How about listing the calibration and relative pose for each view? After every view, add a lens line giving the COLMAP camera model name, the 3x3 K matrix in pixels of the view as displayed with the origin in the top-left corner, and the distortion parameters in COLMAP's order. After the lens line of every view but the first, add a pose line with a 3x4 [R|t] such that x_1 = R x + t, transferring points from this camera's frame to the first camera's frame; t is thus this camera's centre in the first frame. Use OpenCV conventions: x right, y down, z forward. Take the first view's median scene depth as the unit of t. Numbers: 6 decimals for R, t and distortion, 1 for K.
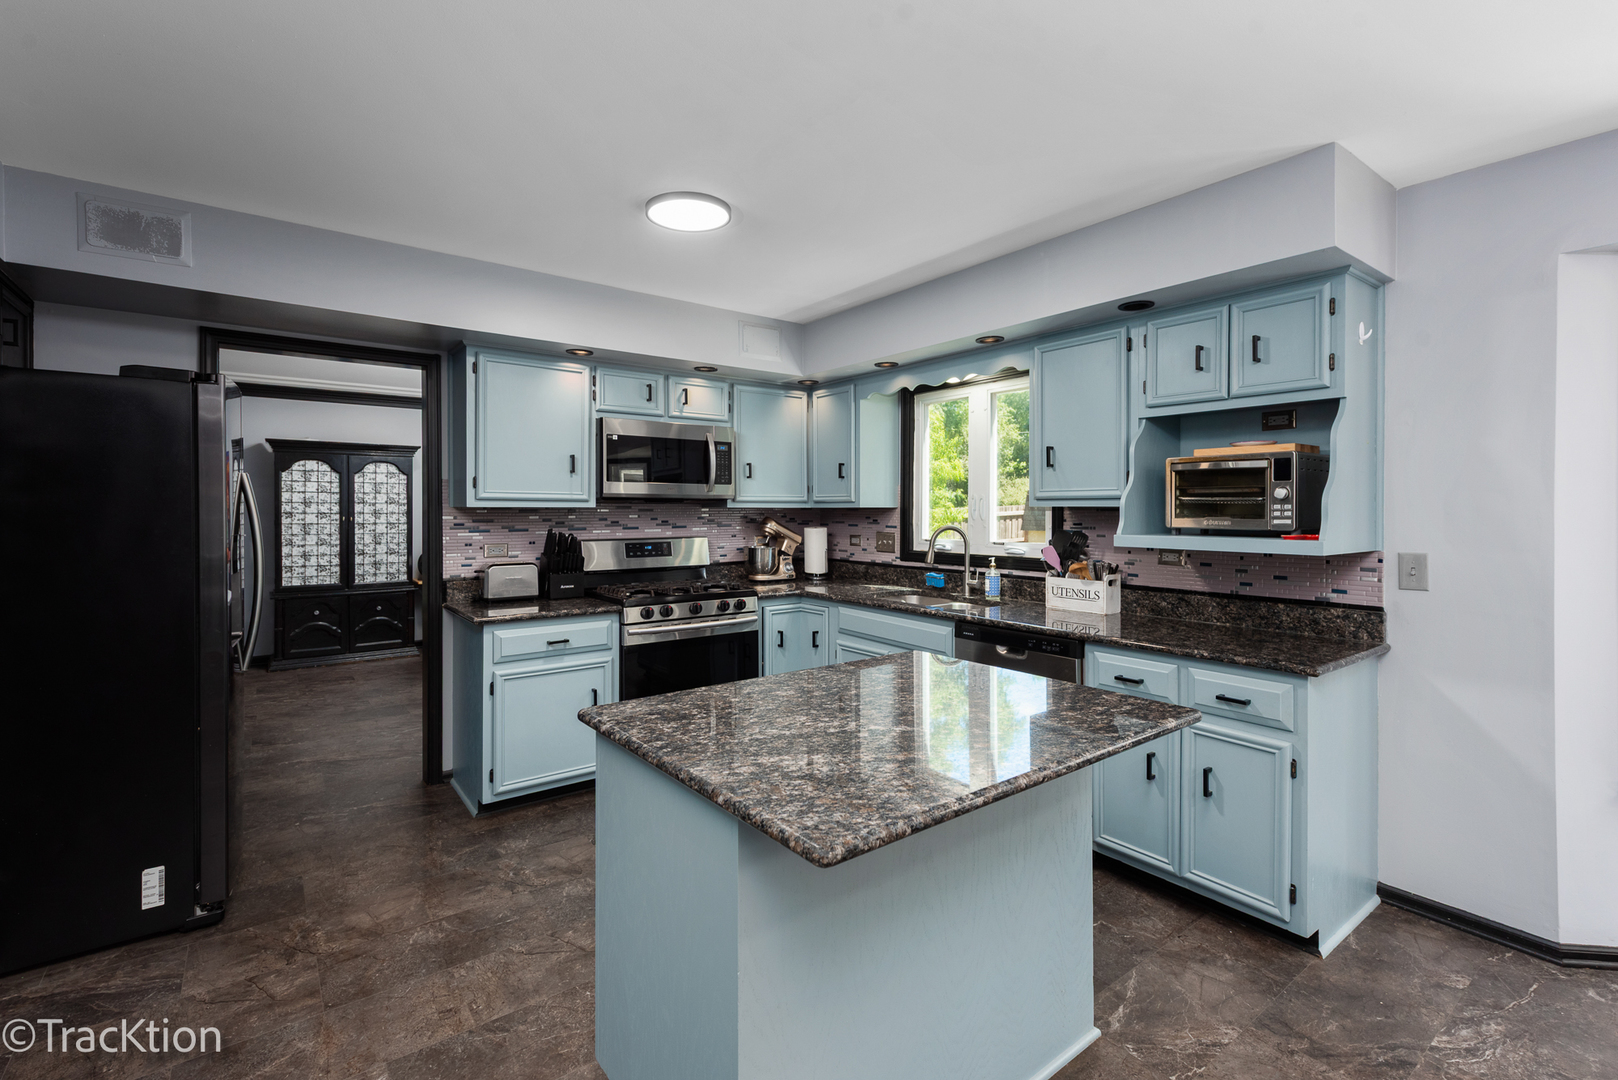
lens RADIAL K [[729.7, 0, 820.0], [0, 729.7, 517.0], [0, 0, 1]] dist [0.016364, -0.002100]
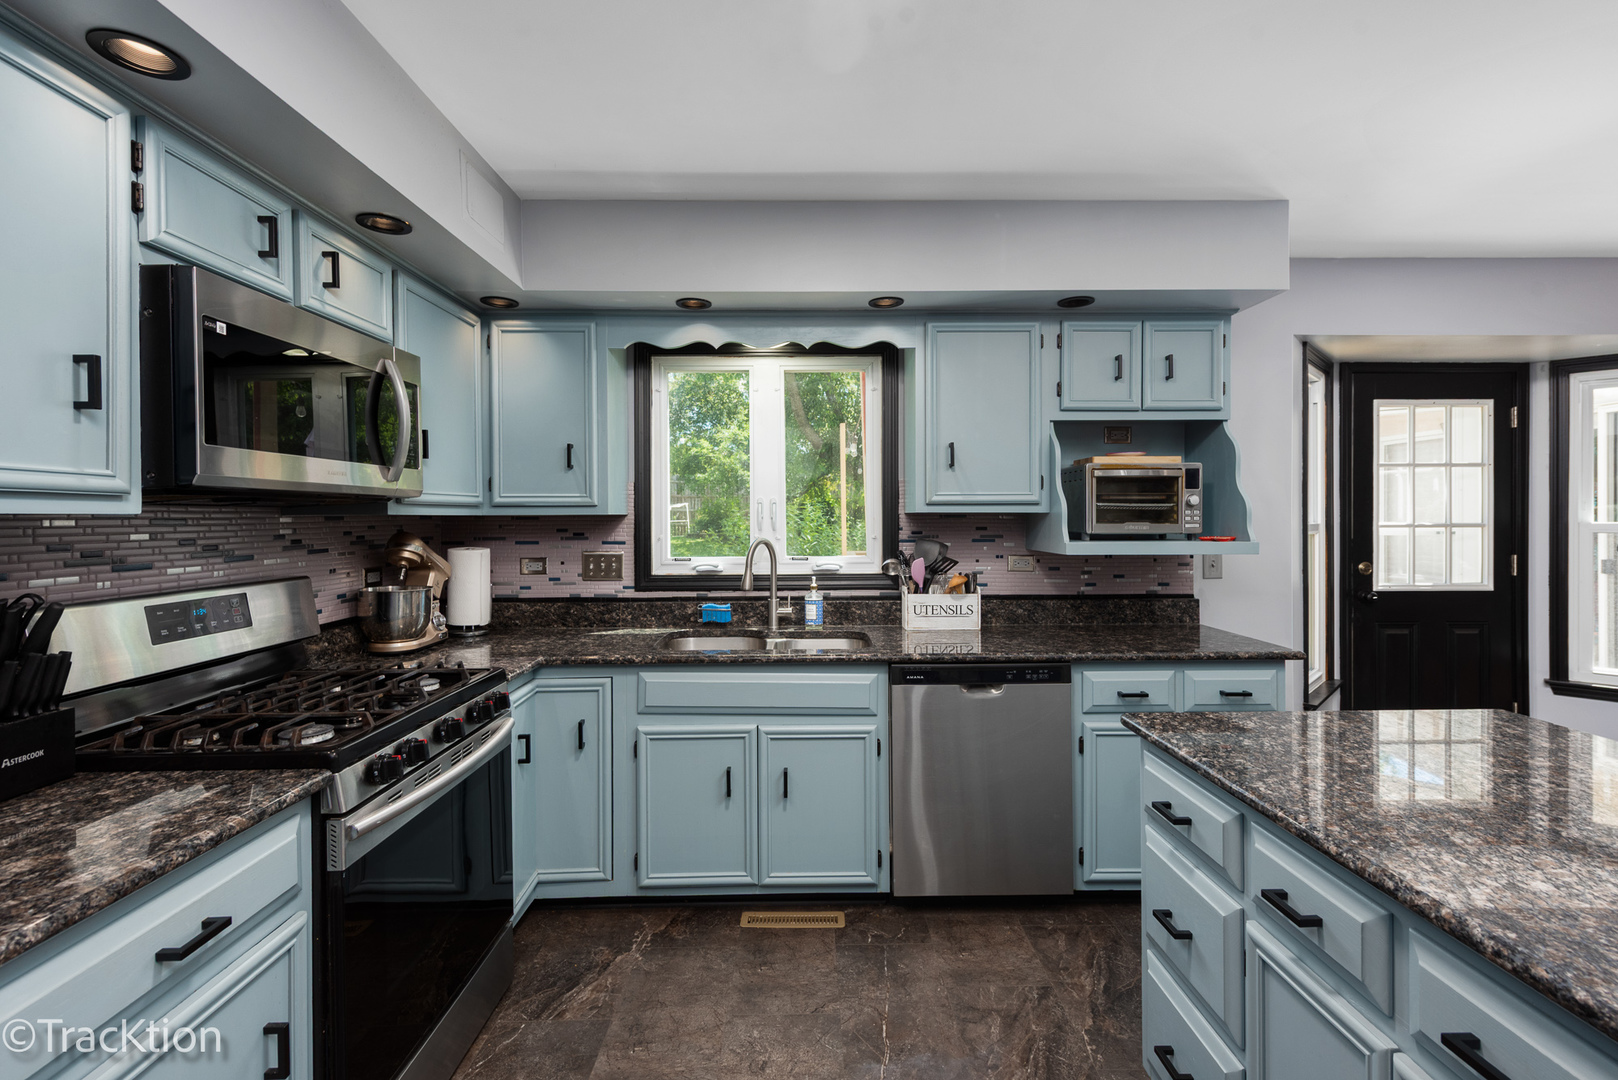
lens RADIAL K [[729.7, 0, 816.5], [0, 729.7, 519.6], [0, 0, 1]] dist [0.016364, -0.002100]
pose [[0.597413, -0.006247, 0.801909, -0.397319], [0.013118, 0.999912, -0.001983, -0.005394], [-0.801826, 0.011704, 0.597443, 0.519151]]
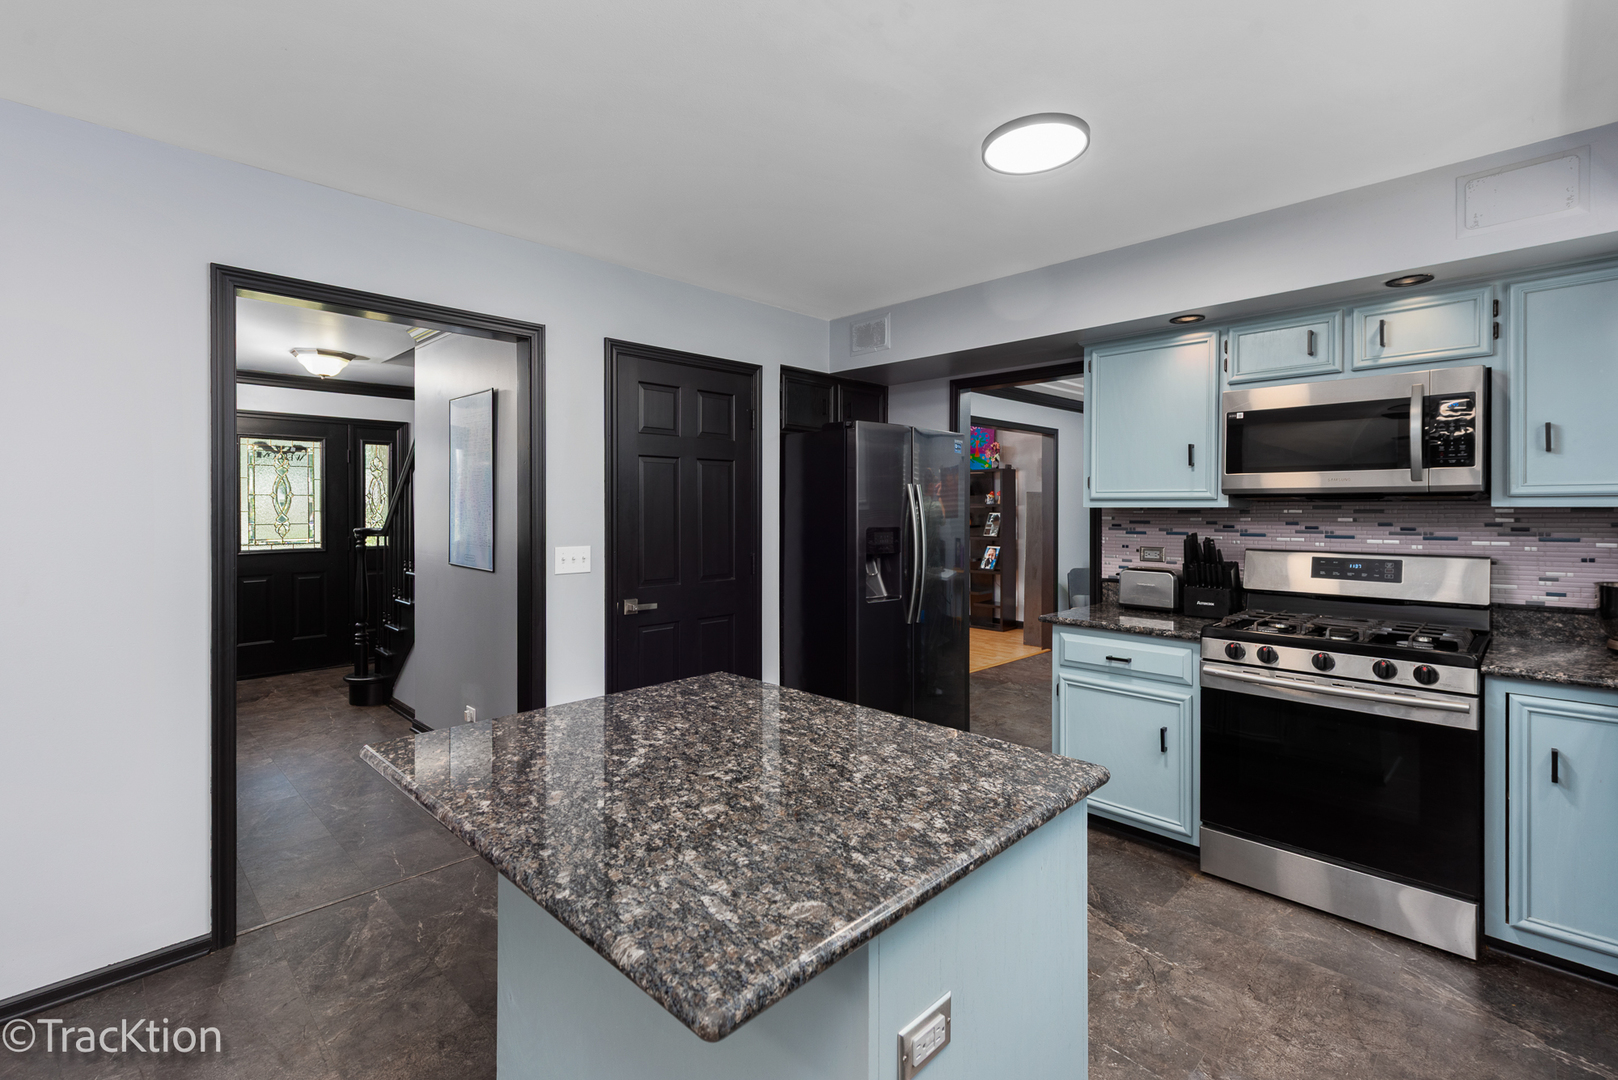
lens RADIAL K [[729.7, 0, 815.0], [0, 729.7, 509.8], [0, 0, 1]] dist [0.016364, -0.002100]
pose [[0.131682, -0.001188, -0.991291, 0.415197], [-0.010738, 0.999939, -0.002624, -0.003761], [0.991234, 0.010991, 0.131661, 0.452741]]
